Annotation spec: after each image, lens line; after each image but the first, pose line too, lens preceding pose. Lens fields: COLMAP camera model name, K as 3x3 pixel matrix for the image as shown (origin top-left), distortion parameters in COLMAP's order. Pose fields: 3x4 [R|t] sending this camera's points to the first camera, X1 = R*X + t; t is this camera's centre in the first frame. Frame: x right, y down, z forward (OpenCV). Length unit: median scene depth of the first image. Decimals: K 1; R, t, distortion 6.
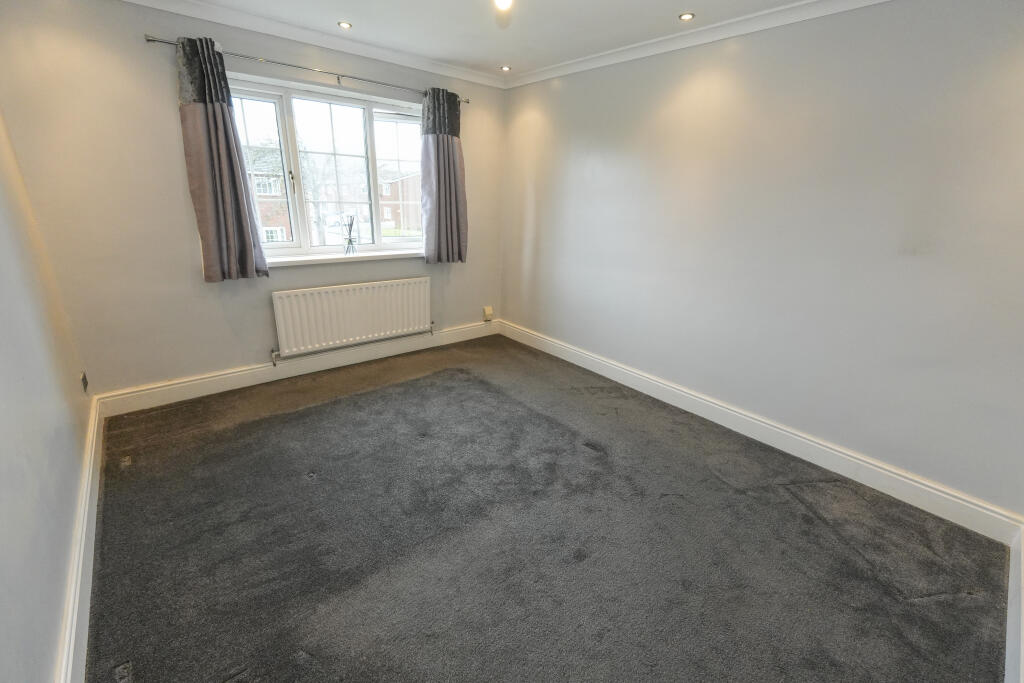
lens RADIAL K [[428.4, 0, 509.9], [0, 428.4, 343.1], [0, 0, 1]] dist [0.000713, 0.000004]
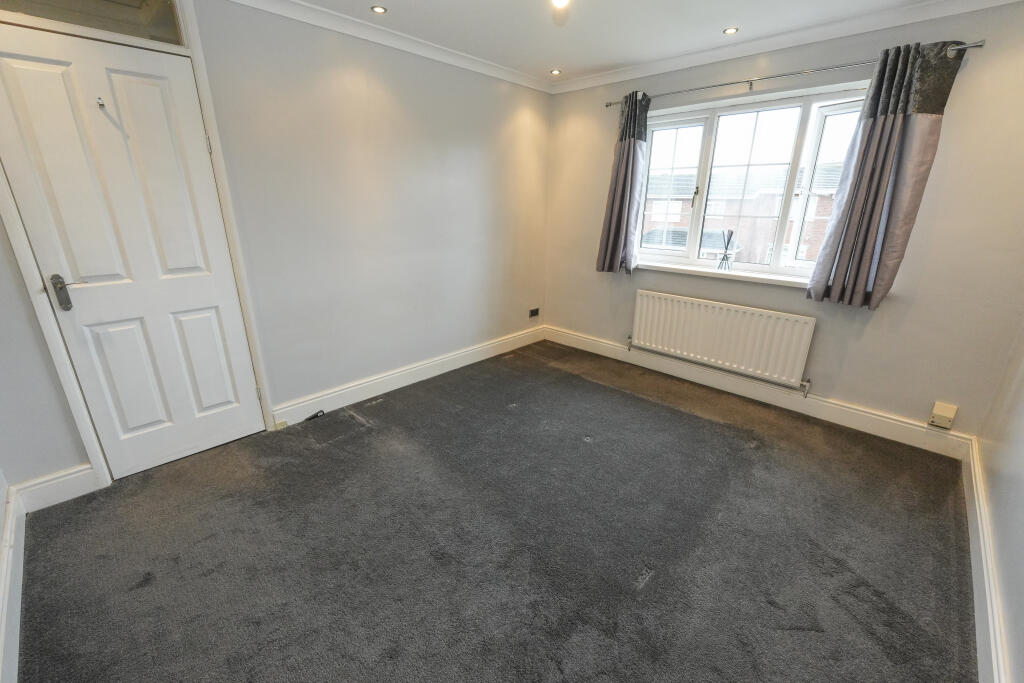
lens RADIAL K [[428.4, 0, 509.5], [0, 428.4, 342.9], [0, 0, 1]] dist [0.000713, 0.000004]
pose [[0.105853, 0.280555, -0.953983, 0.526100], [-0.334464, 0.913521, 0.231544, -0.125372], [0.936445, 0.294563, 0.190534, 0.436291]]
